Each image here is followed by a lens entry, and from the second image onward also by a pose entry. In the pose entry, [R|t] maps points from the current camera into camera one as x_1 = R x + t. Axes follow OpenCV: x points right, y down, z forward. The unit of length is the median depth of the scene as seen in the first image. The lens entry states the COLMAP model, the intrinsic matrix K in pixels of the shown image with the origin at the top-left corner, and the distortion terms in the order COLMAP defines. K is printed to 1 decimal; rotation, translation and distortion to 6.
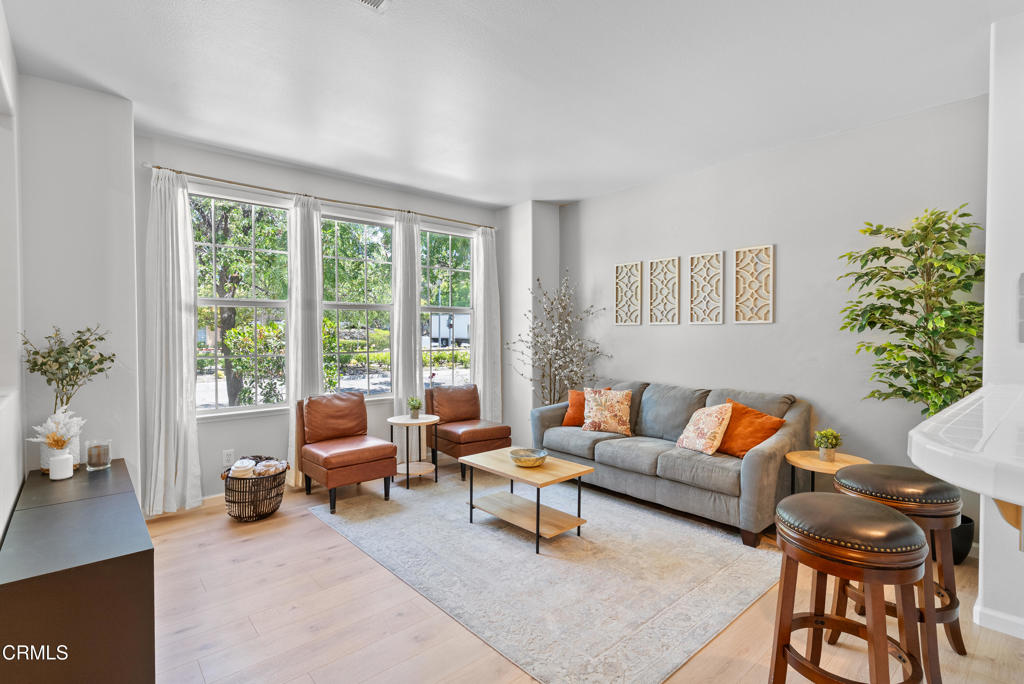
lens RADIAL K [[493.8, 0, 512.0], [0, 493.8, 342.0], [0, 0, 1]] dist [-0.045950, -0.000065]
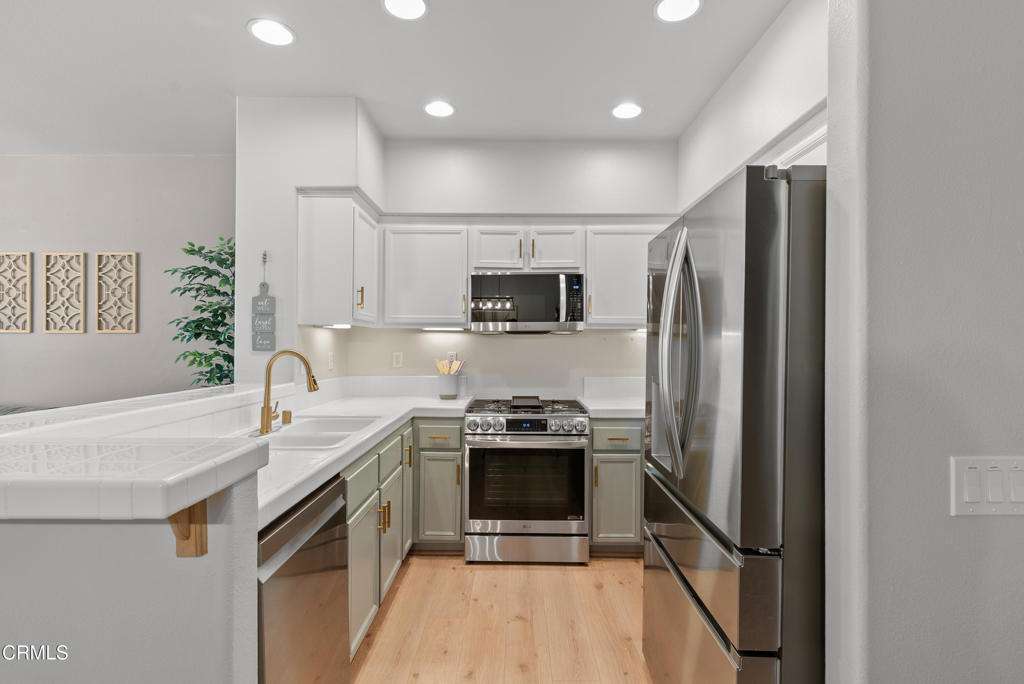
lens RADIAL K [[543.7, 0, 512.0], [0, 543.7, 342.0], [0, 0, 1]] dist [-0.000104, 0.000094]
pose [[0.670069, 0.003755, 0.742289, 0.214345], [0.012171, 0.999797, -0.016044, 0.005087], [-0.742199, 0.019785, 0.669888, -0.258363]]
